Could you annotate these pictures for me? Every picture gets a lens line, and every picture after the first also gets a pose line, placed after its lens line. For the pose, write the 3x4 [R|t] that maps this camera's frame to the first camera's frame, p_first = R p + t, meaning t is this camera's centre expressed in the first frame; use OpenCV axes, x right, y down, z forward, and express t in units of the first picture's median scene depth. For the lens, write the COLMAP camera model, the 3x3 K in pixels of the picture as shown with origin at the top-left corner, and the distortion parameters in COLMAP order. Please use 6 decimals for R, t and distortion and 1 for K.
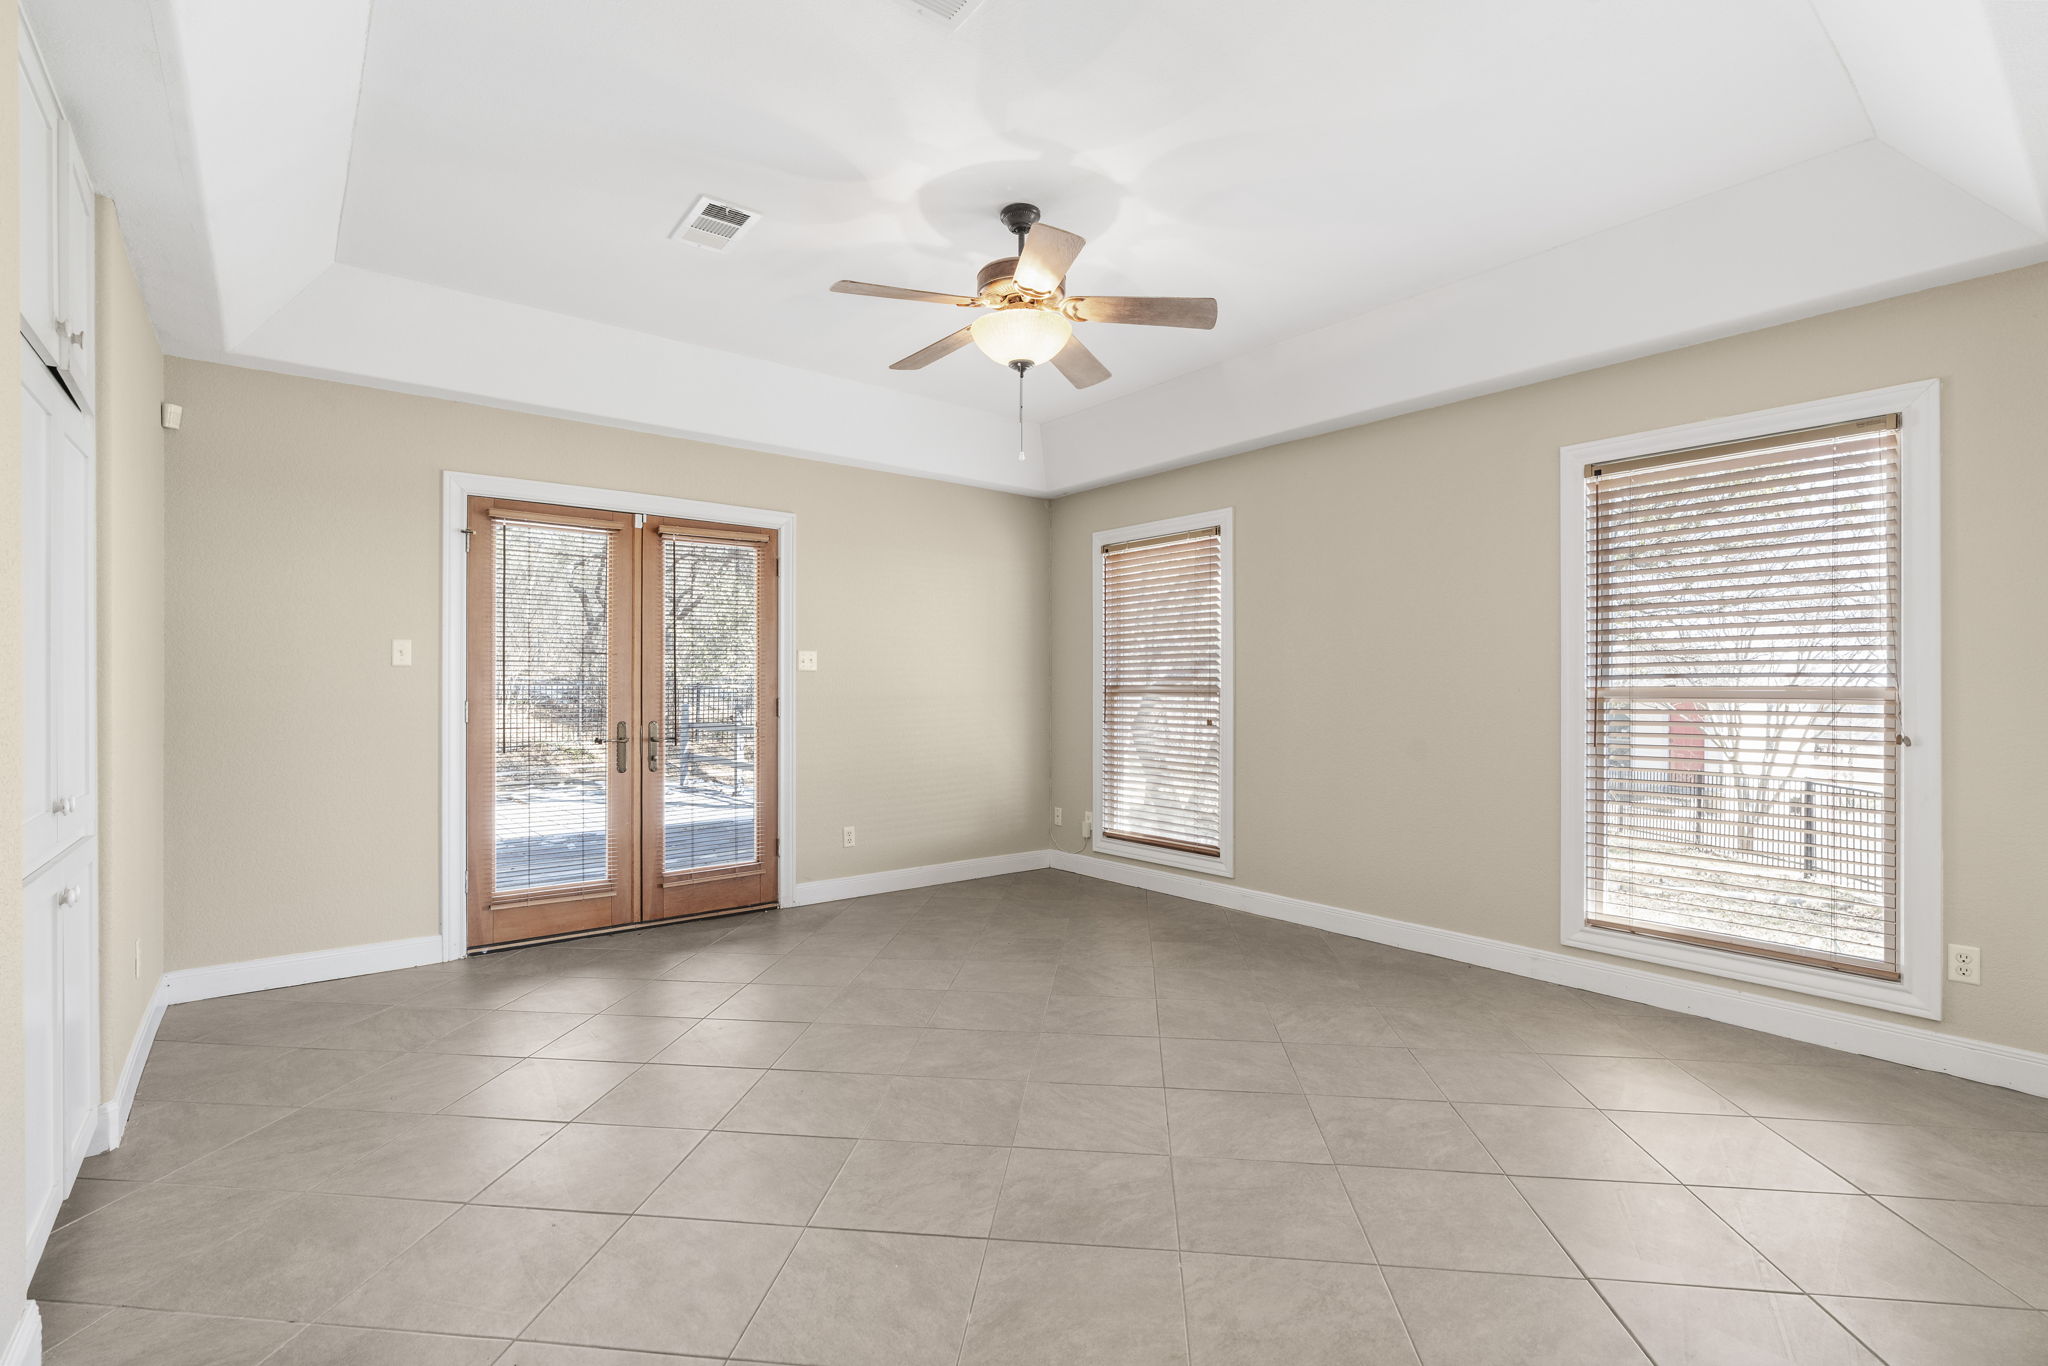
lens RADIAL K [[955.5, 0, 1018.8], [0, 955.5, 679.2], [0, 0, 1]] dist [-0.001049, 0.000262]
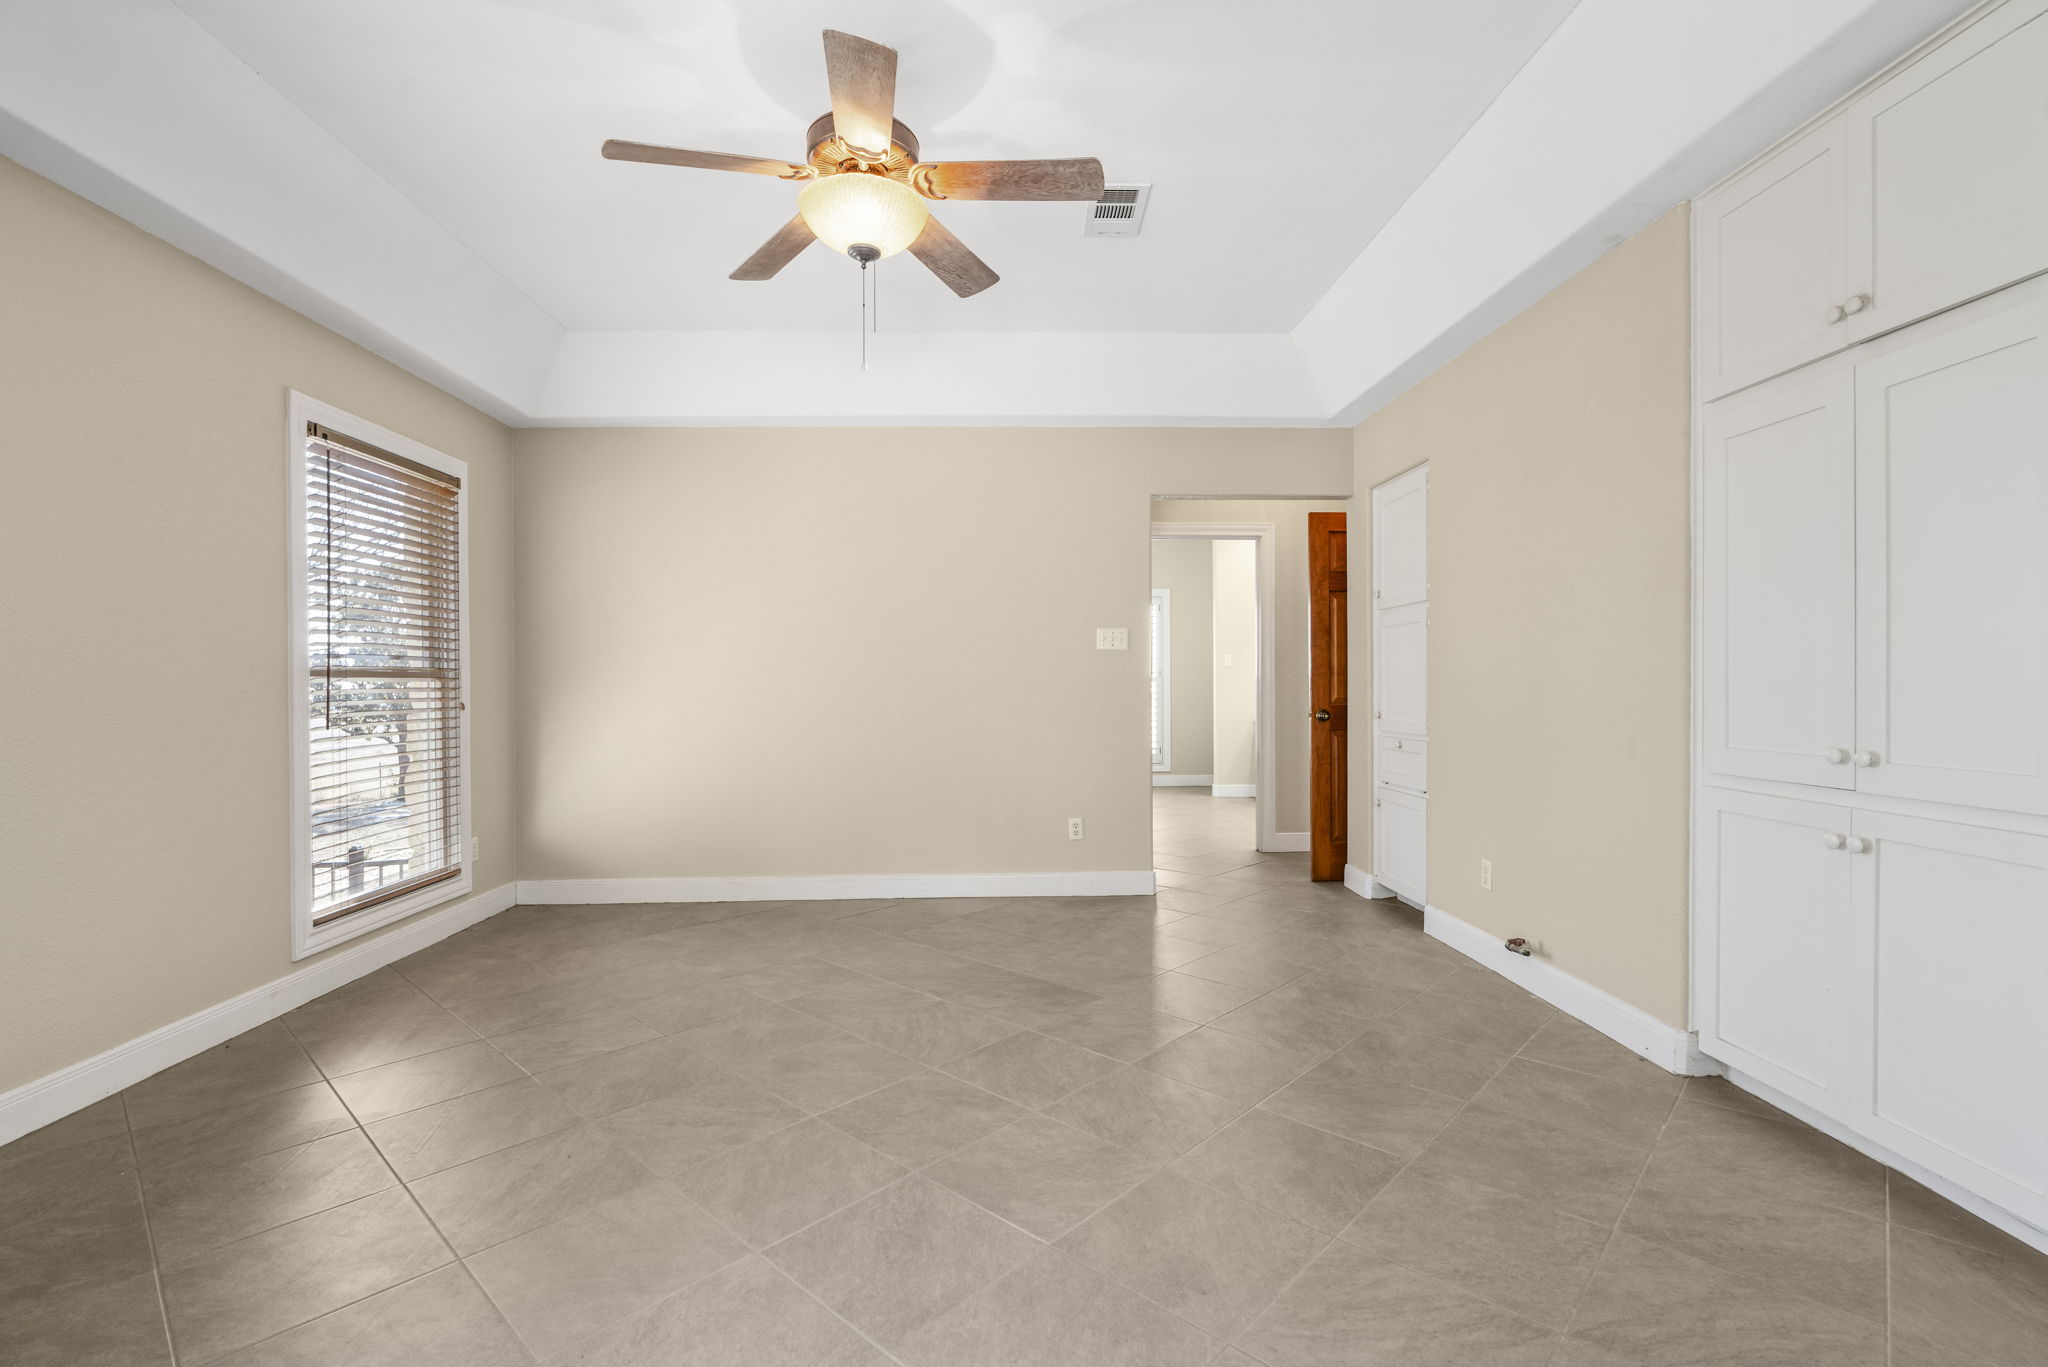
lens RADIAL K [[955.5, 0, 1027.2], [0, 955.5, 680.1], [0, 0, 1]] dist [-0.001049, 0.000262]
pose [[-0.814633, 0.006222, 0.579944, -0.505776], [0.001726, 0.999964, -0.008303, 0.031488], [-0.579975, -0.005763, -0.814614, 1.392086]]
